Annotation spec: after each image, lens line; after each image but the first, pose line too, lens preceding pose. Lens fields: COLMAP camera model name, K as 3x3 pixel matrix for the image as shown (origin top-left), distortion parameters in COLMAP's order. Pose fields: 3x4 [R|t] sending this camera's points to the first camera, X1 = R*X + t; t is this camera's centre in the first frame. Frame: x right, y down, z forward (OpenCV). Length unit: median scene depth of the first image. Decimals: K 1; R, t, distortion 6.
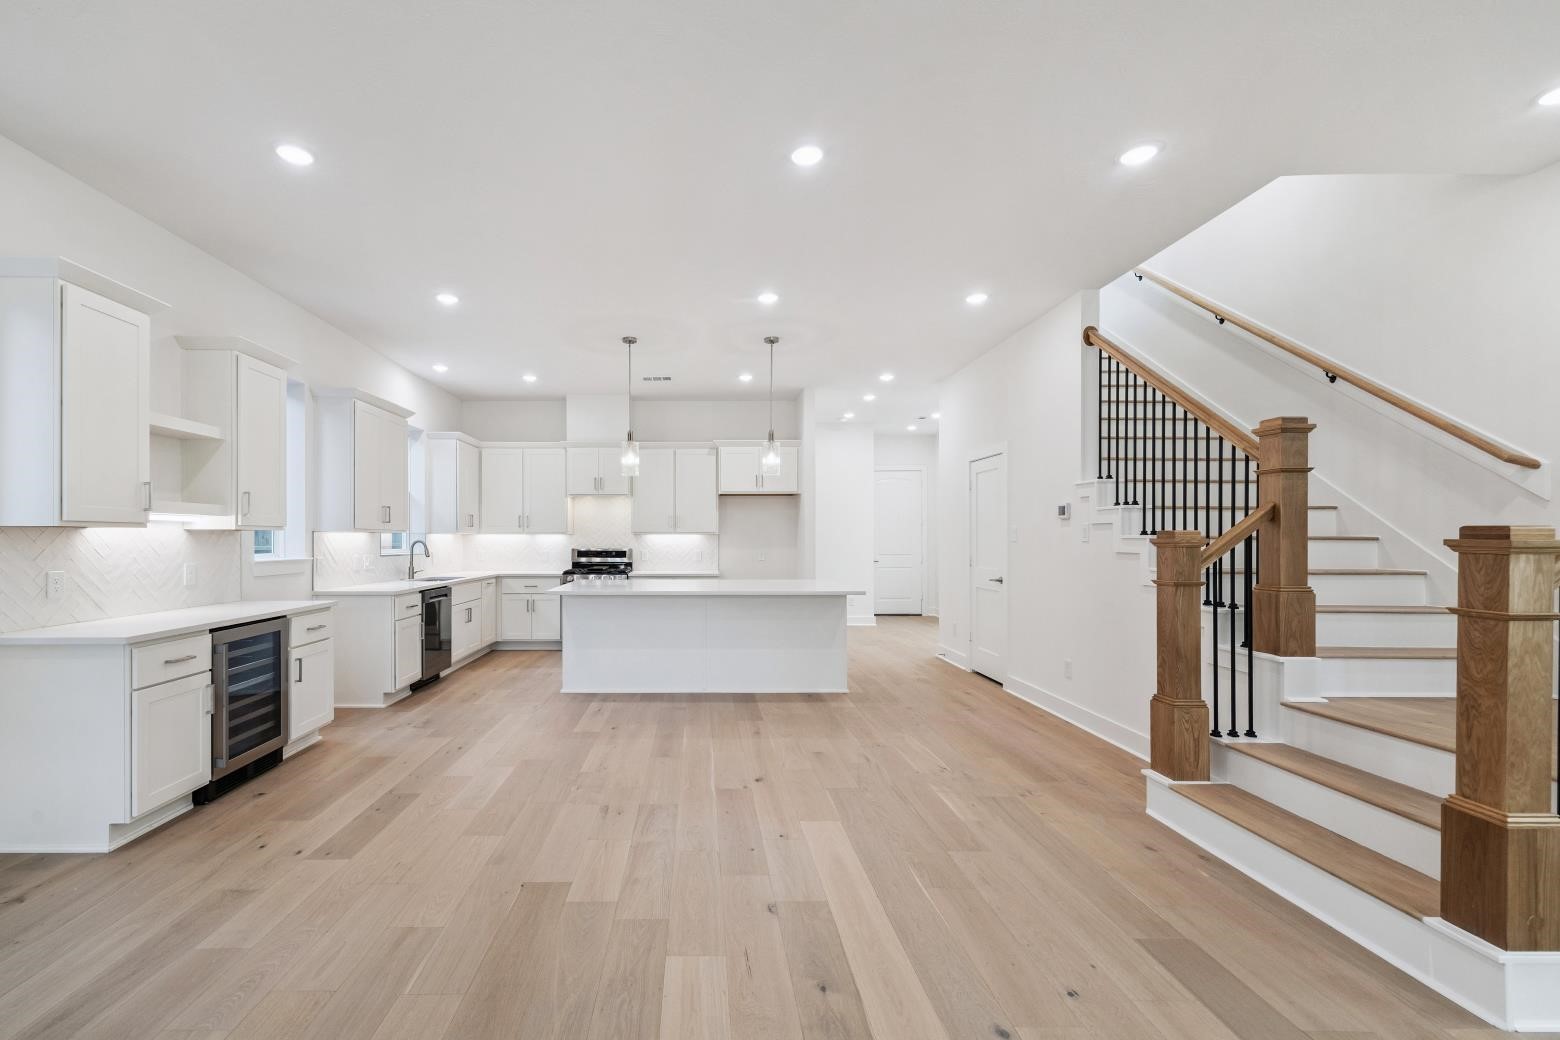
lens RADIAL K [[665.2, 0, 698.3], [0, 665.2, 544.3], [0, 0, 1]] dist [-0.000043, -0.000077]
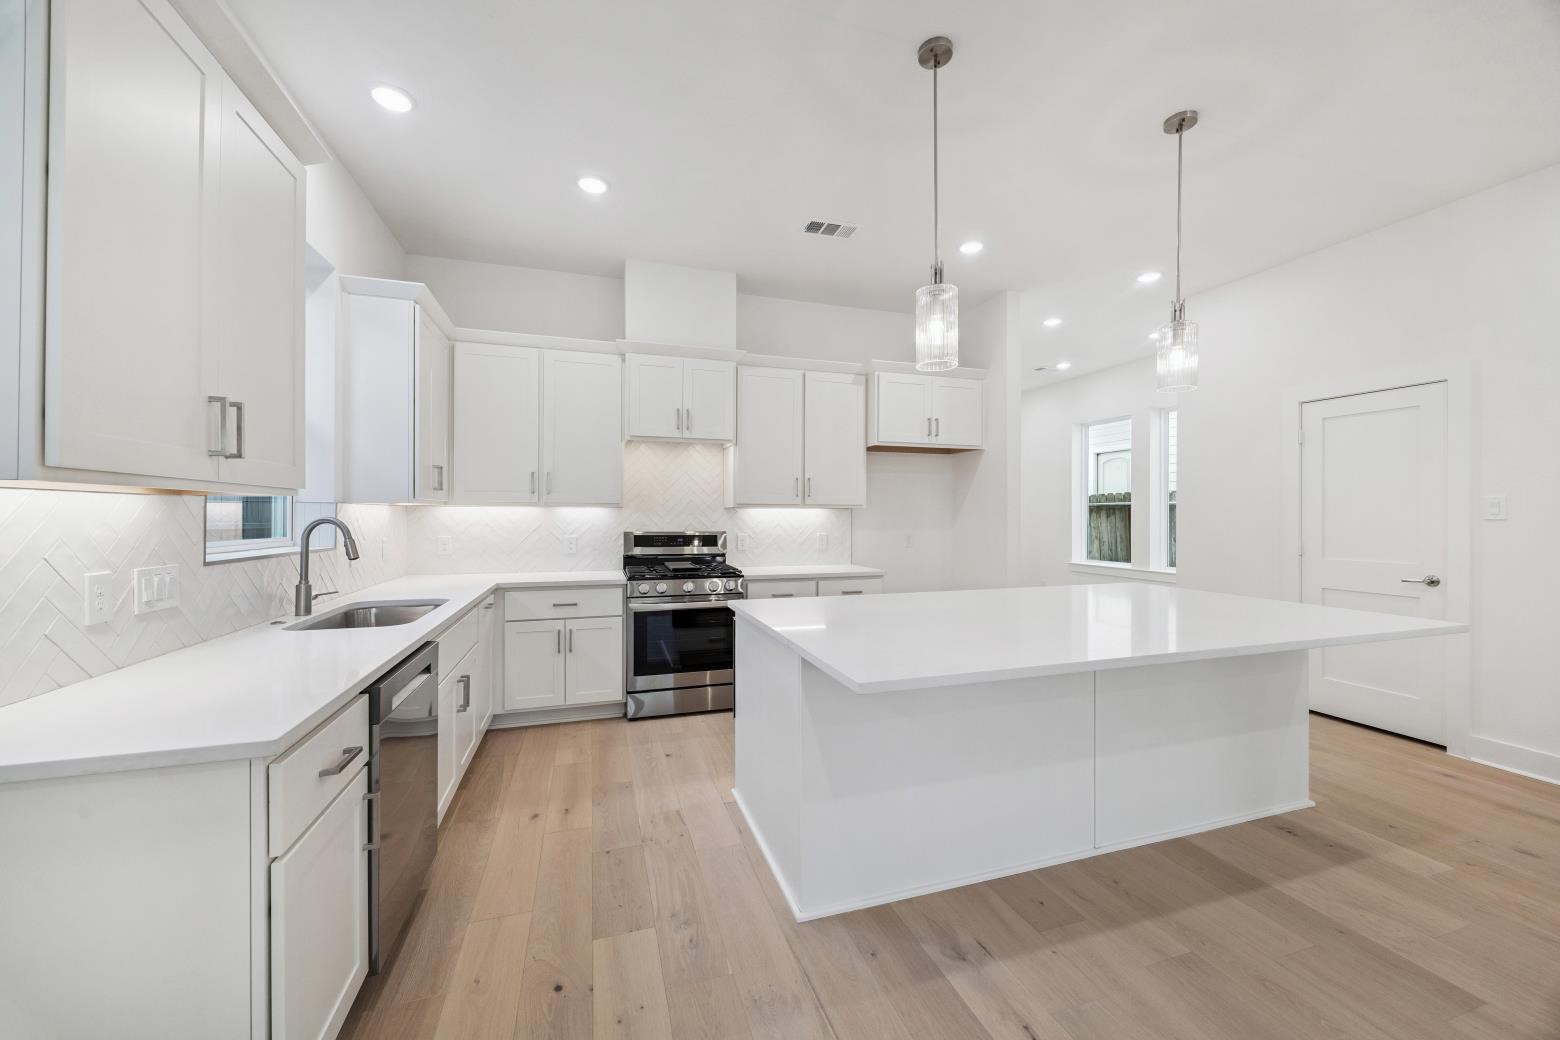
lens RADIAL K [[594.2, 0, 786.7], [0, 594.2, 520.6], [0, 0, 1]] dist [-0.002091, 0.000046]
pose [[0.949906, -0.002100, 0.312530, -0.327583], [0.002276, 0.999997, -0.000197, -0.004703], [-0.312529, 0.000899, 0.949908, 0.700989]]
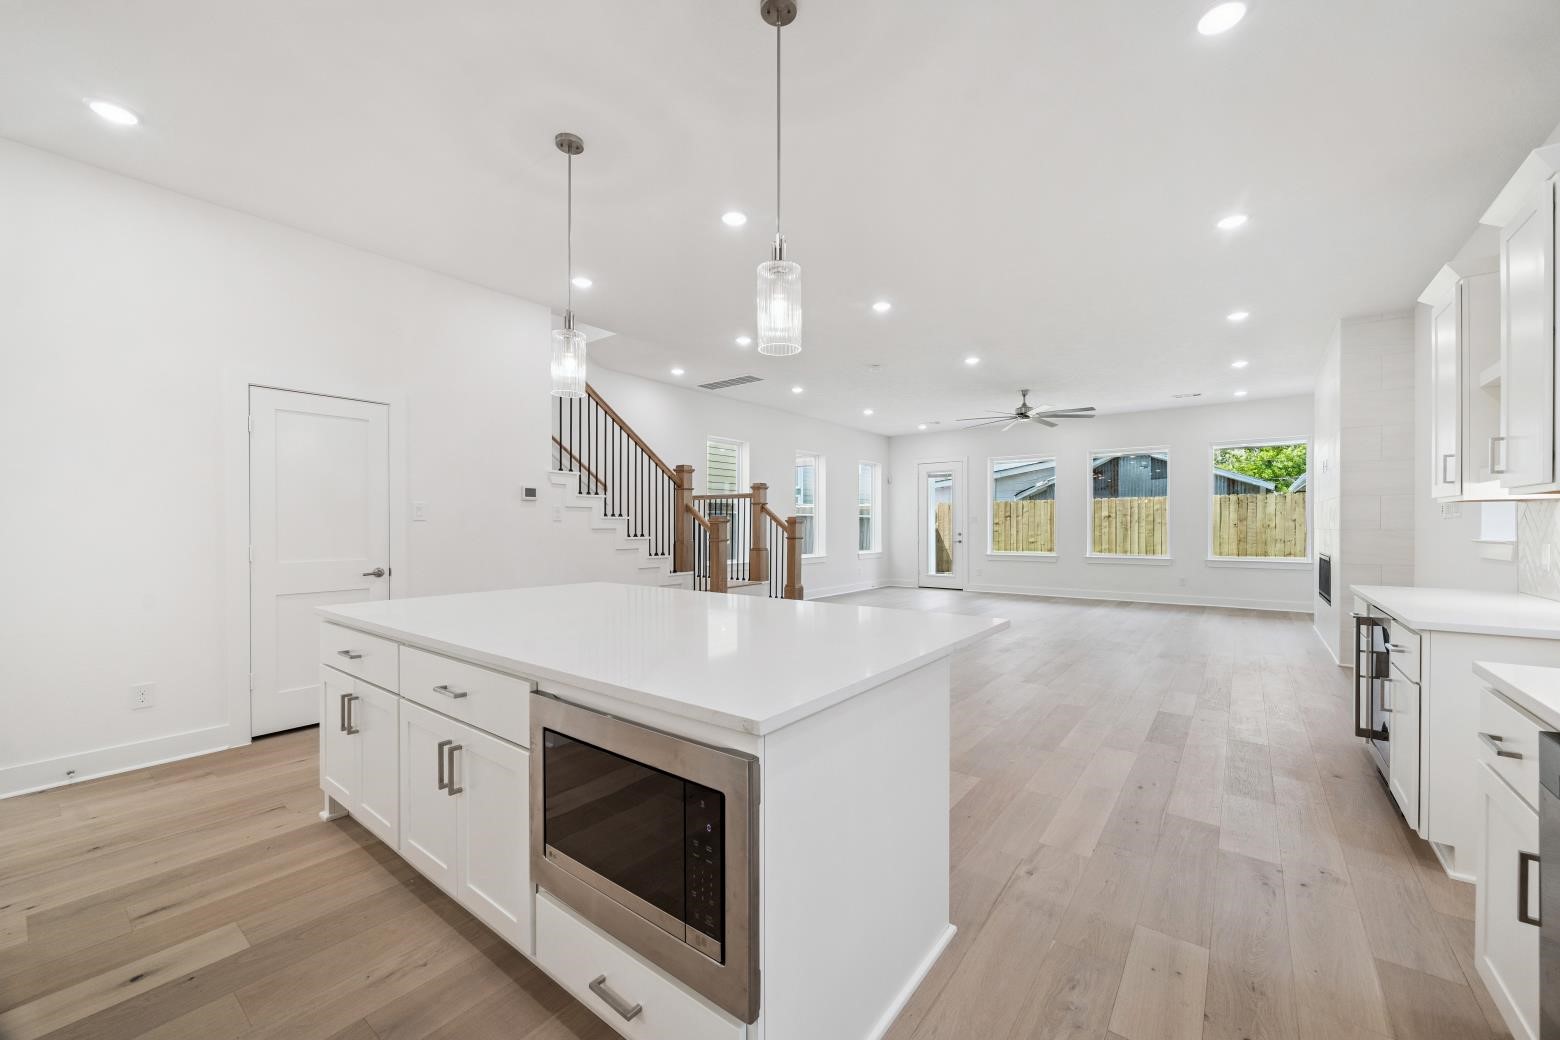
lens RADIAL K [[594.2, 0, 786.7], [0, 594.2, 520.6], [0, 0, 1]] dist [-0.002091, 0.000046]
pose [[-0.795211, -0.000104, 0.606333, -0.340917], [0.003352, 0.999984, 0.004568, -0.005231], [-0.606324, 0.005665, -0.795198, 1.355361]]
